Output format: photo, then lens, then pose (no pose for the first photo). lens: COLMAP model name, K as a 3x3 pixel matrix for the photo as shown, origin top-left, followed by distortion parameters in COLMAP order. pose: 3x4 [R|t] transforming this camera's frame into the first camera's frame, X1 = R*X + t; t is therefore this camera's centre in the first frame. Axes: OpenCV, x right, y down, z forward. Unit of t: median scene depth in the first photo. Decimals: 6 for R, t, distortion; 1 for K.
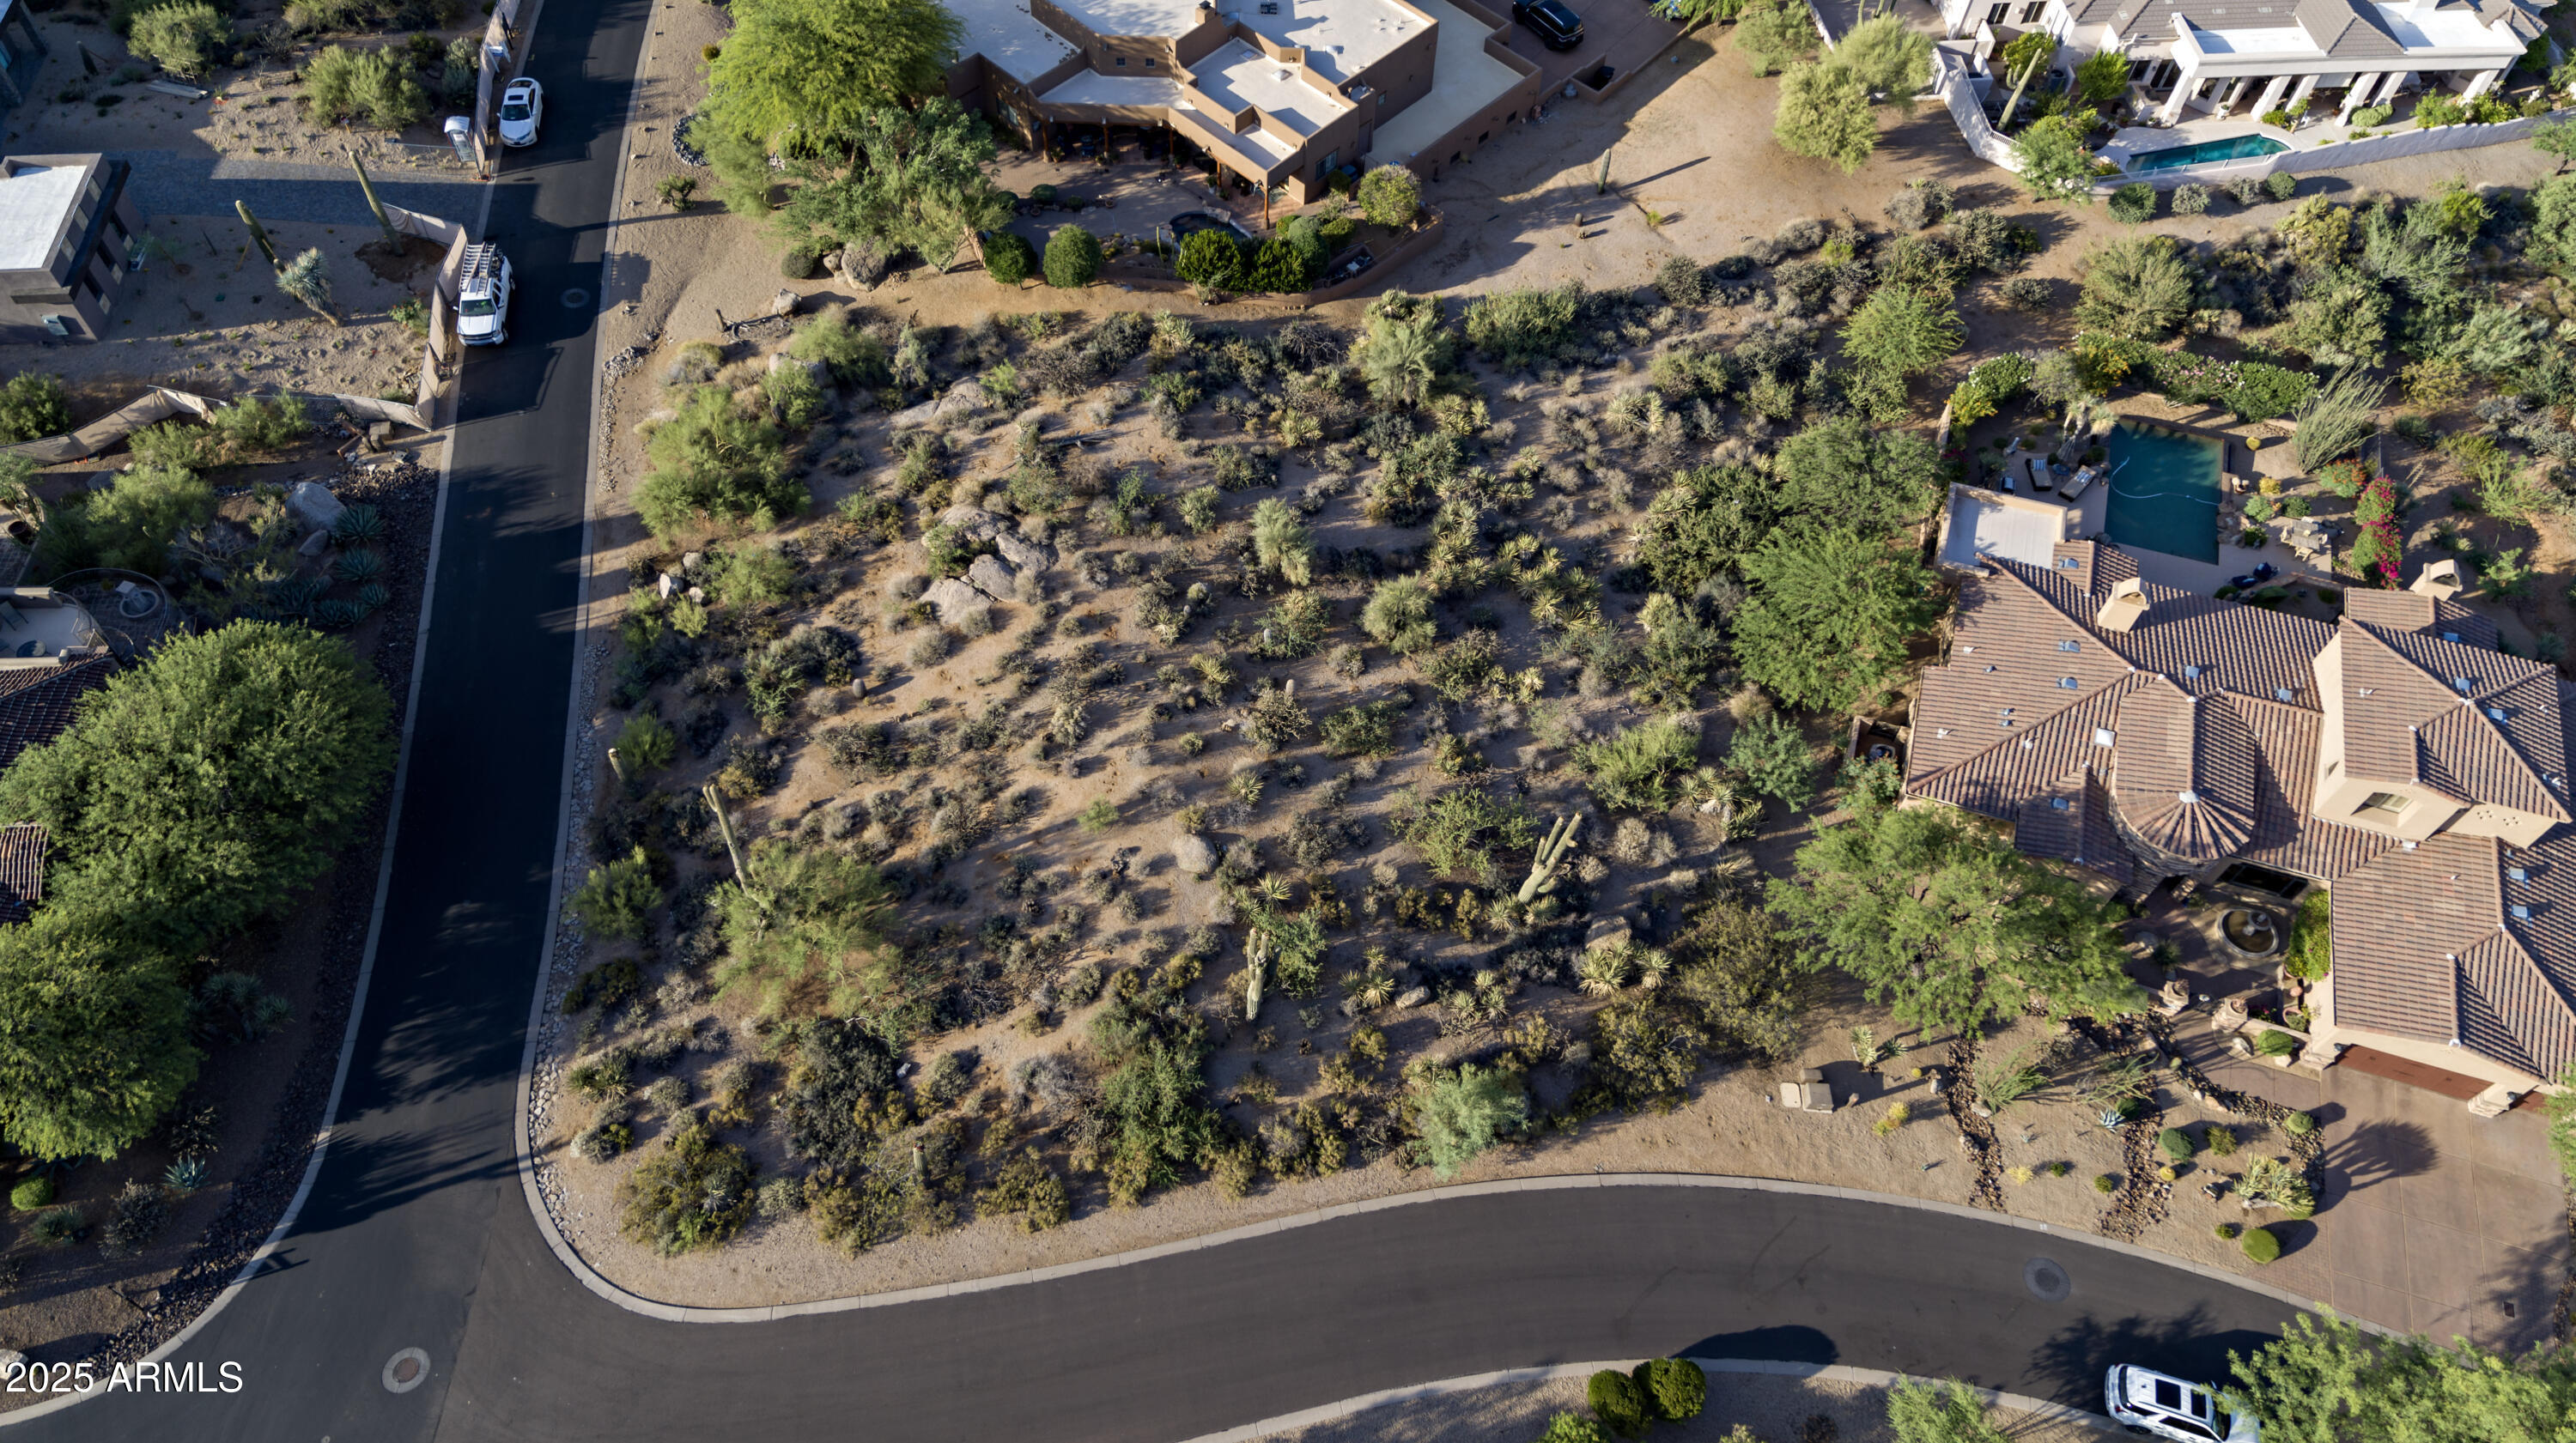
lens RADIAL K [[1716.8, 0, 1268.5], [0, 1716.8, 721.3], [0, 0, 1]] dist [0.199109, -0.191520]
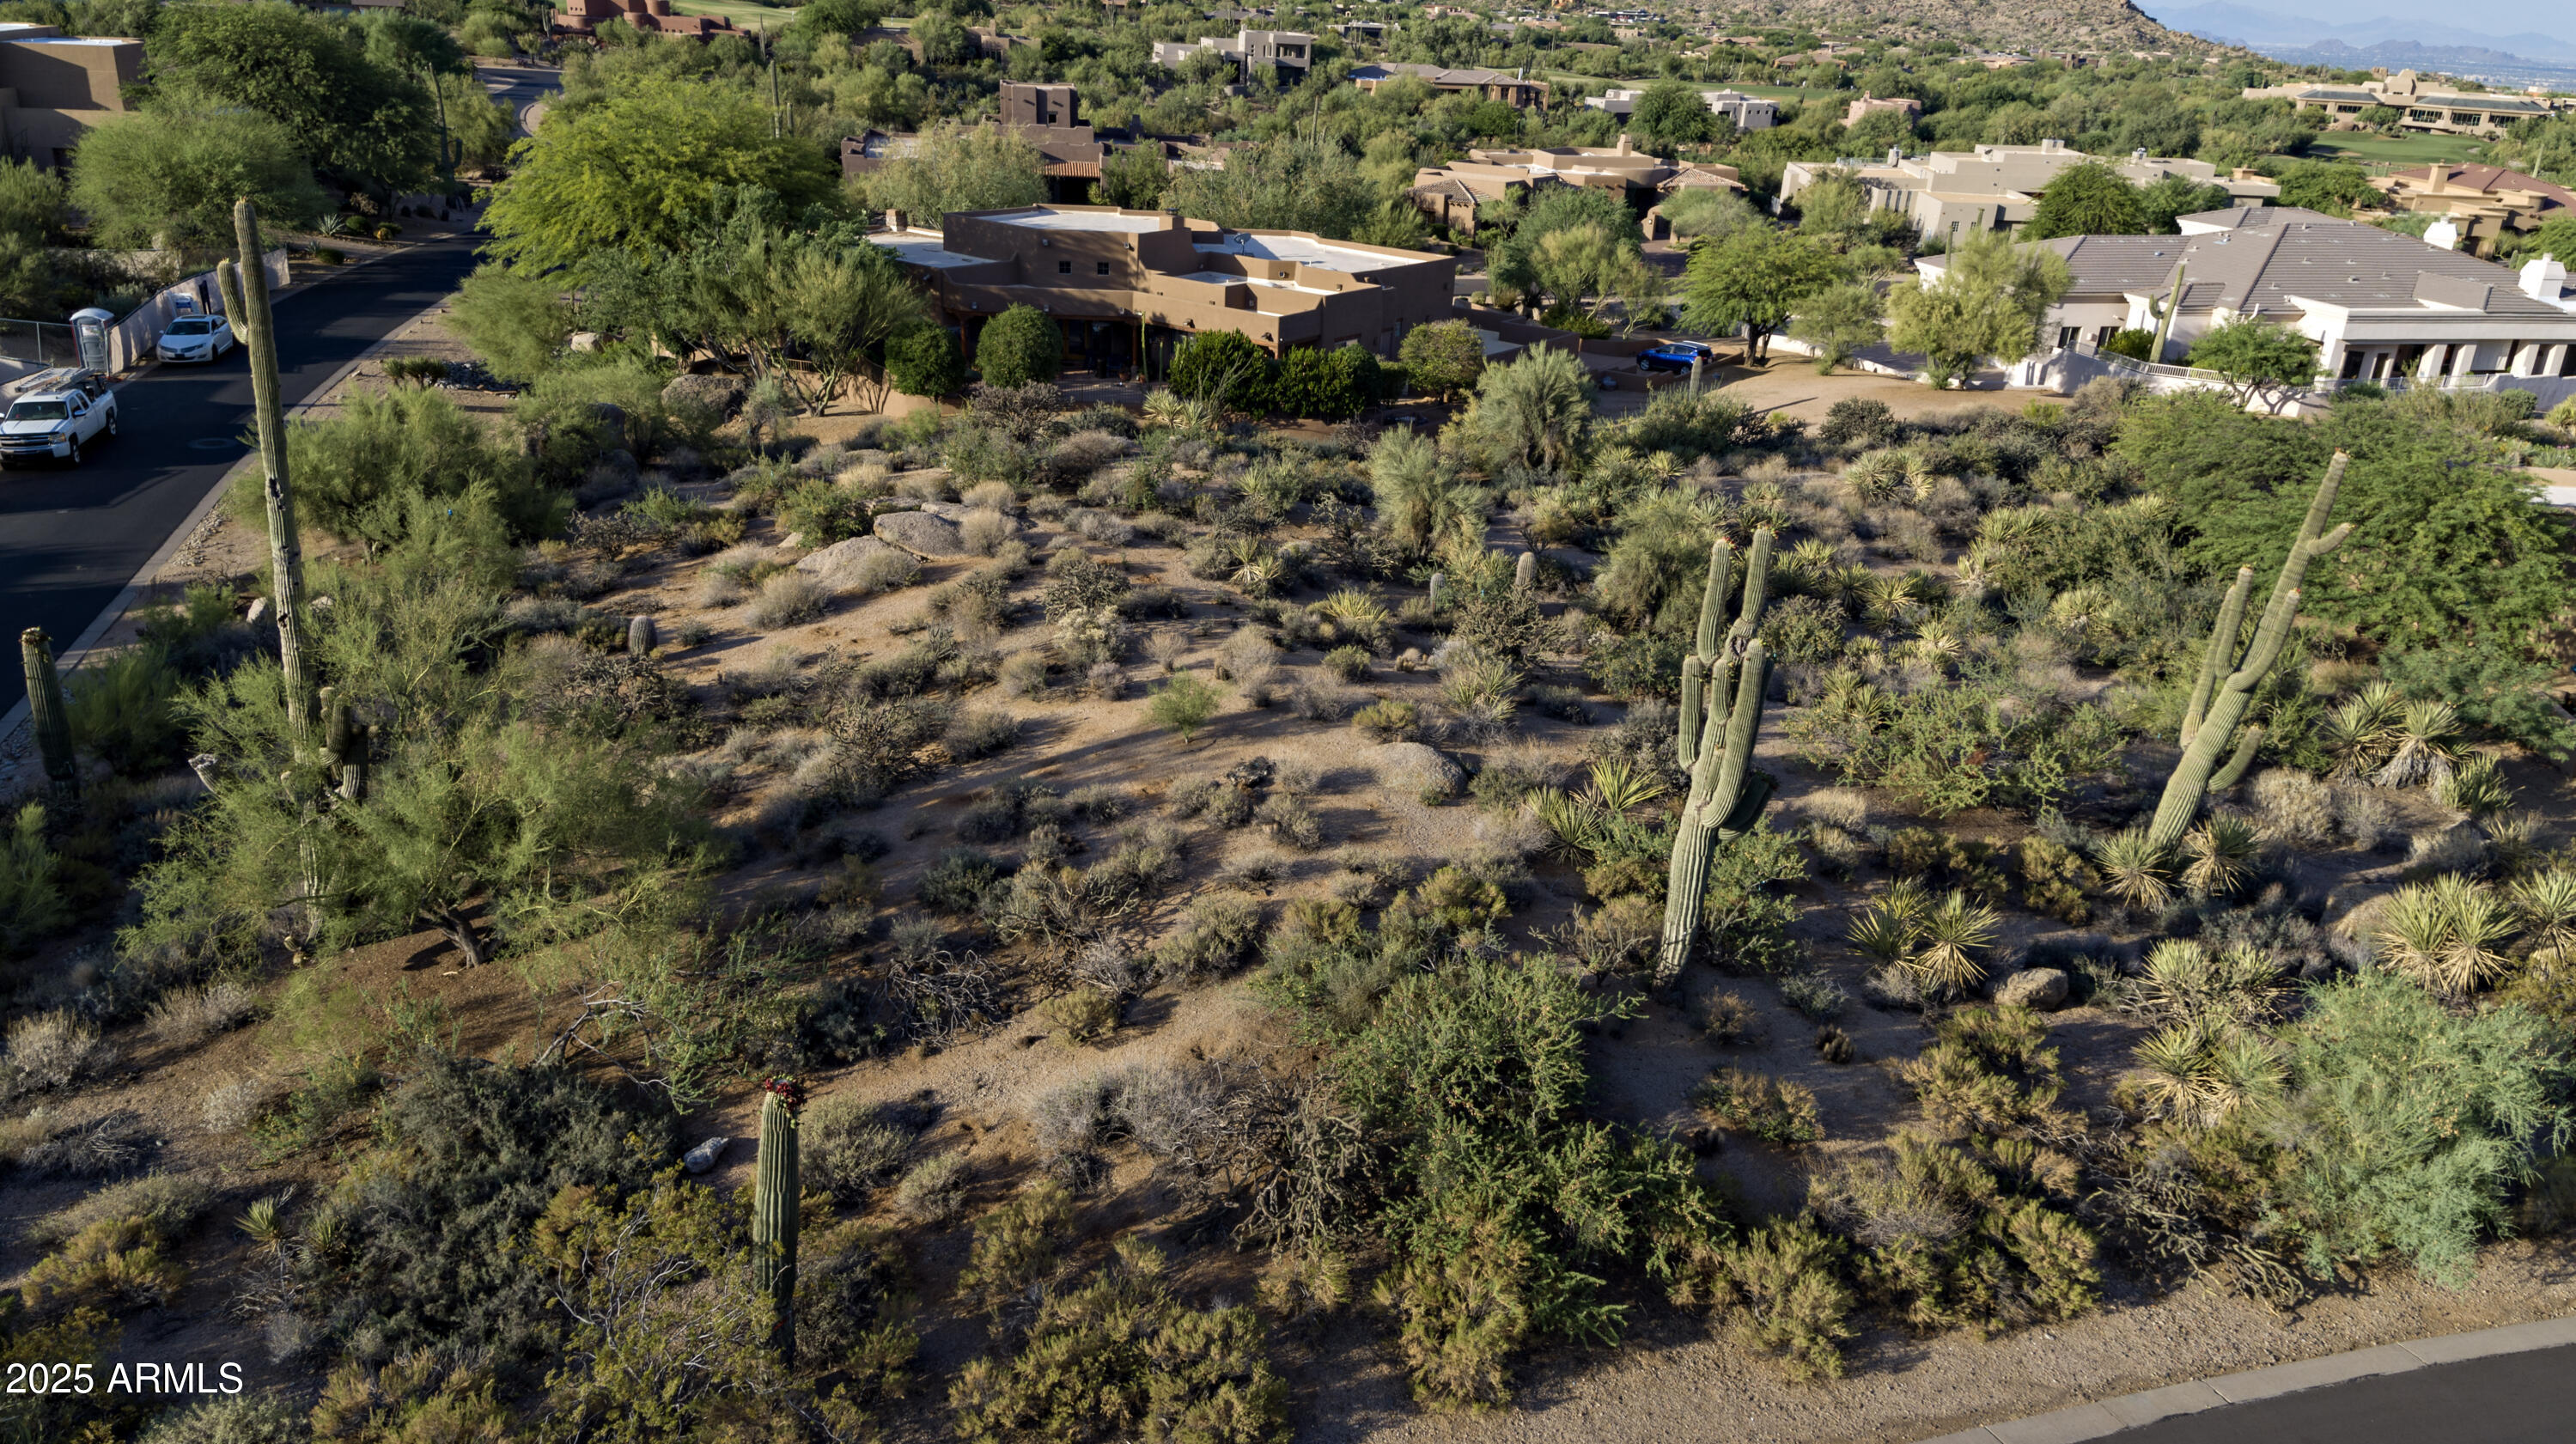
lens RADIAL K [[1771.0, 0, 1282.5], [0, 1771.0, 732.5], [0, 0, 1]] dist [0.212498, -0.218991]
pose [[0.991150, -0.034774, 0.128112, -0.140155], [0.099155, 0.835603, -0.540312, 0.325891], [-0.088262, 0.548233, 0.831655, 0.649702]]
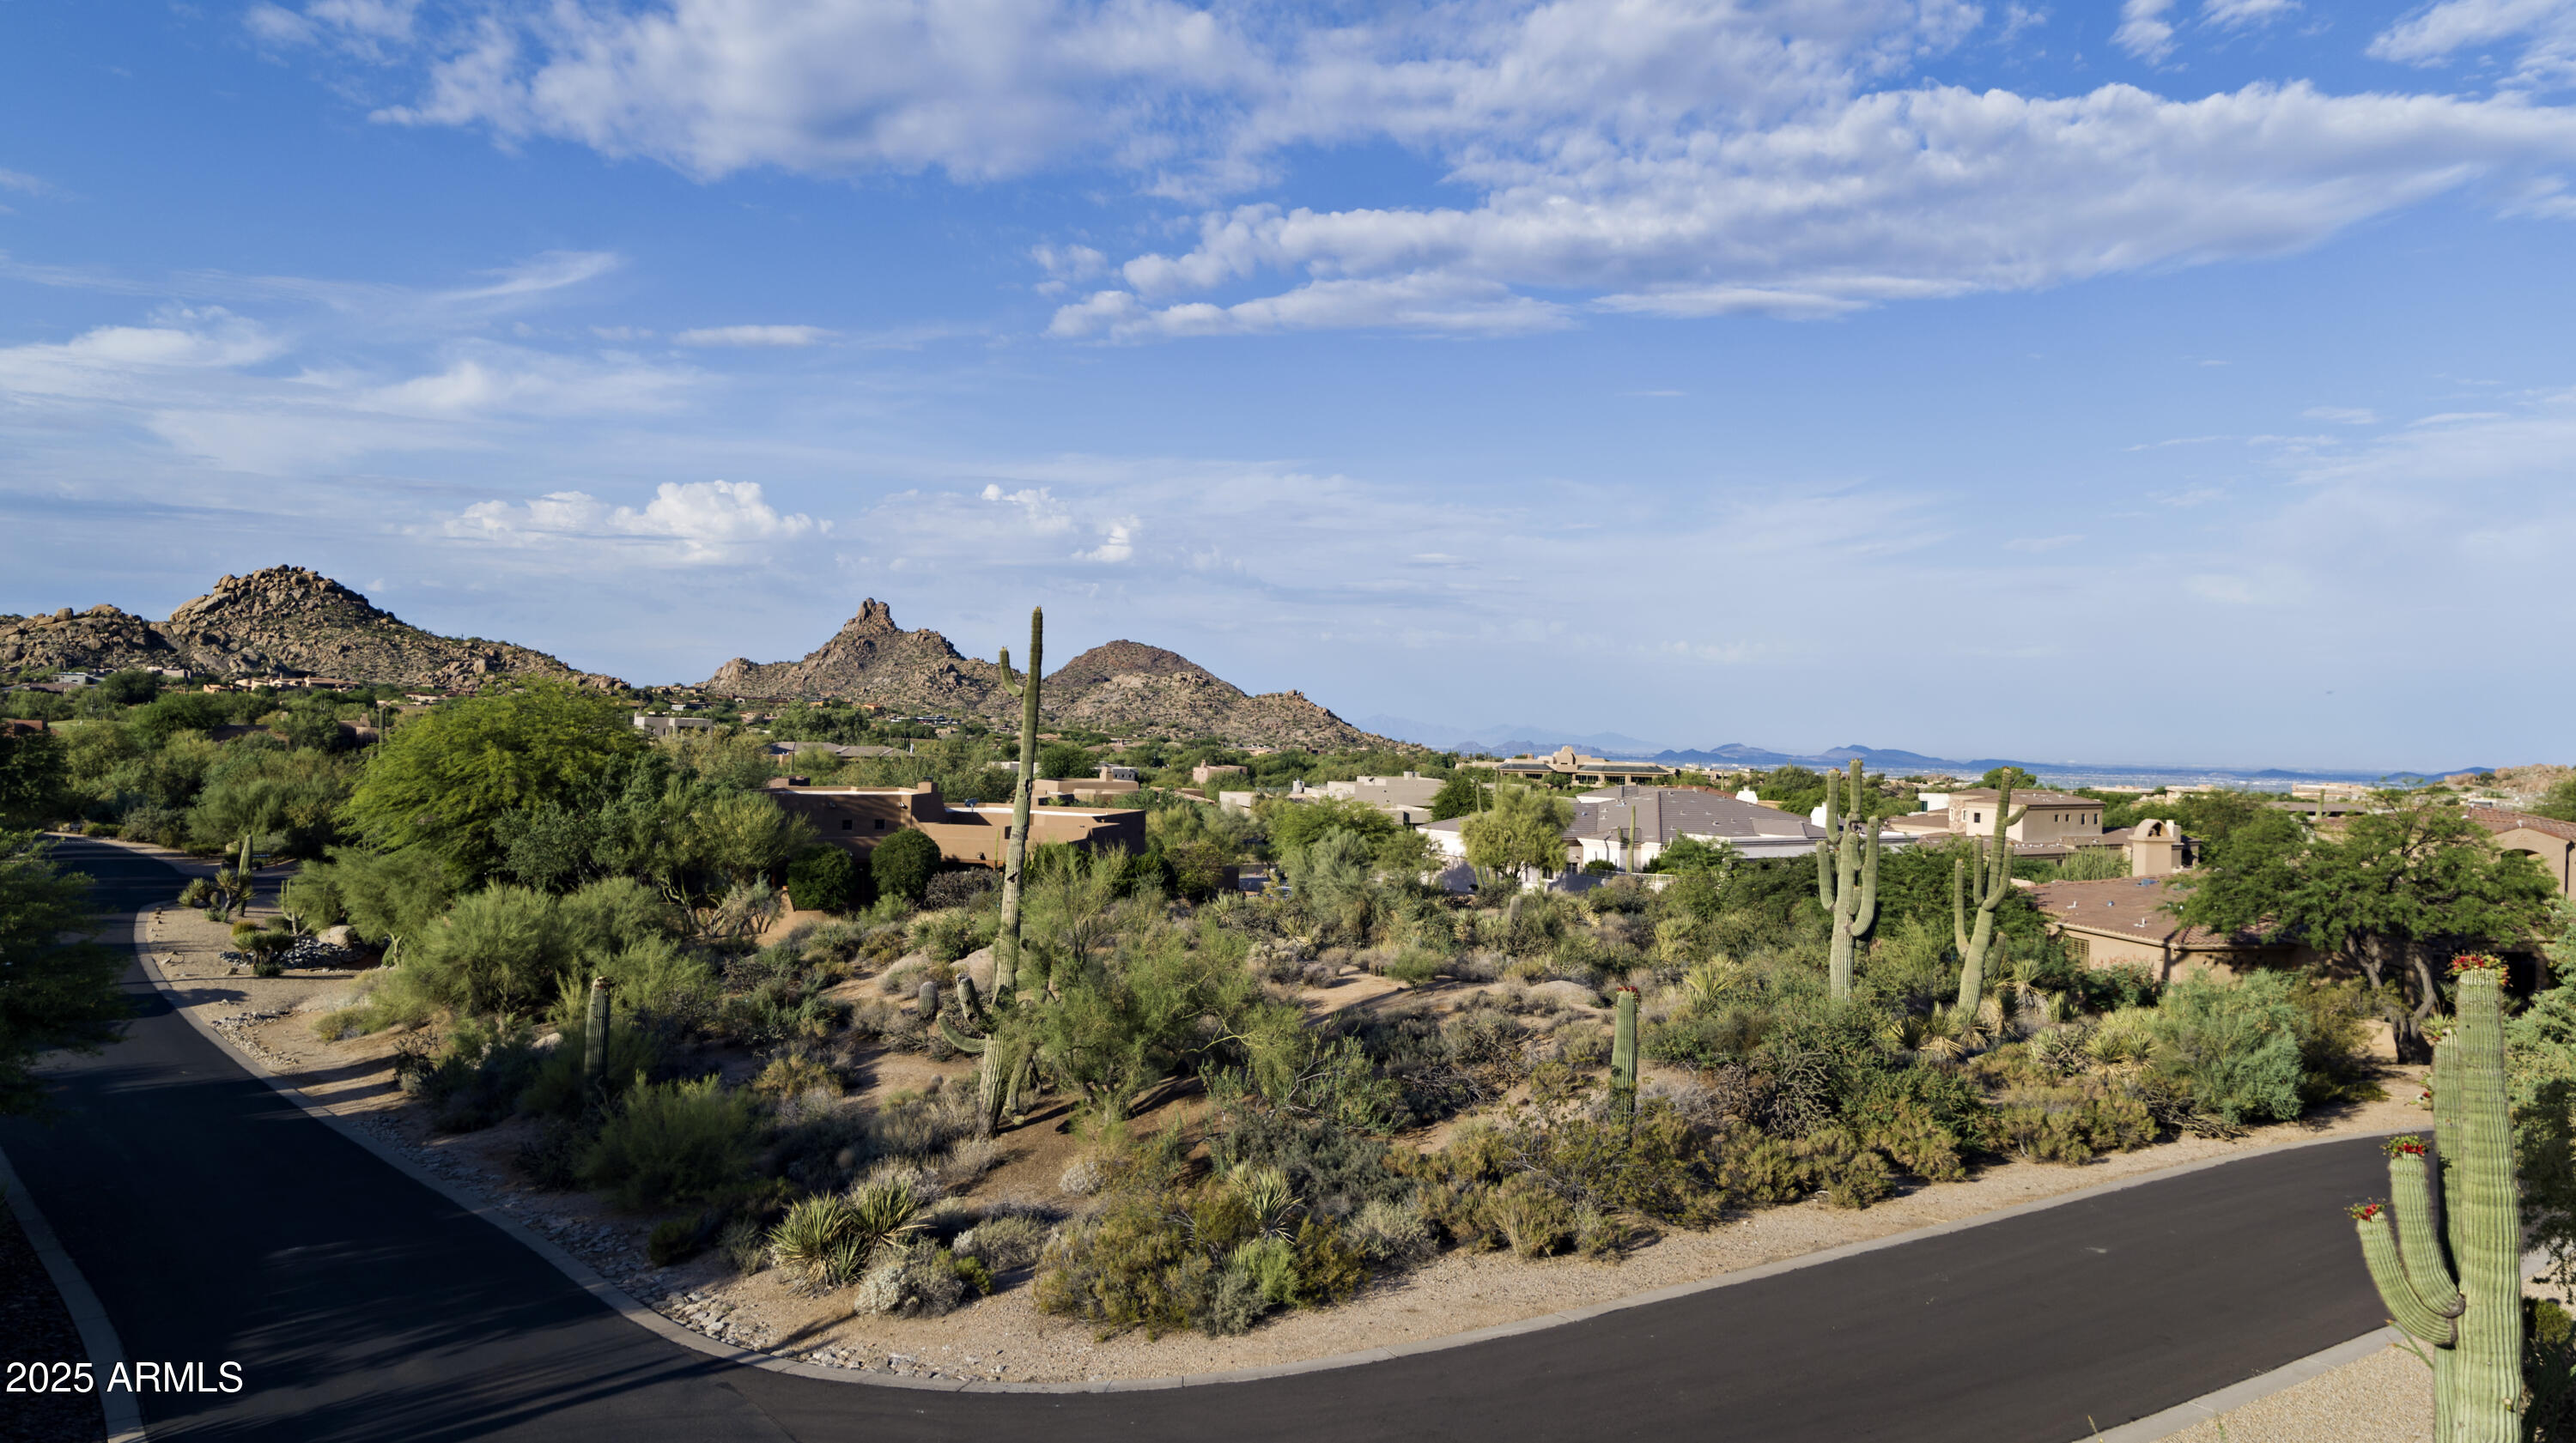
lens RADIAL K [[1793.8, 0, 1285.7], [0, 1793.8, 734.2], [0, 0, 1]] dist [0.210155, -0.218149]
pose [[0.868606, -0.010897, 0.495383, -0.494042], [0.410202, 0.576629, -0.706565, 0.480002], [-0.277952, 0.816934, 0.505333, 0.633512]]
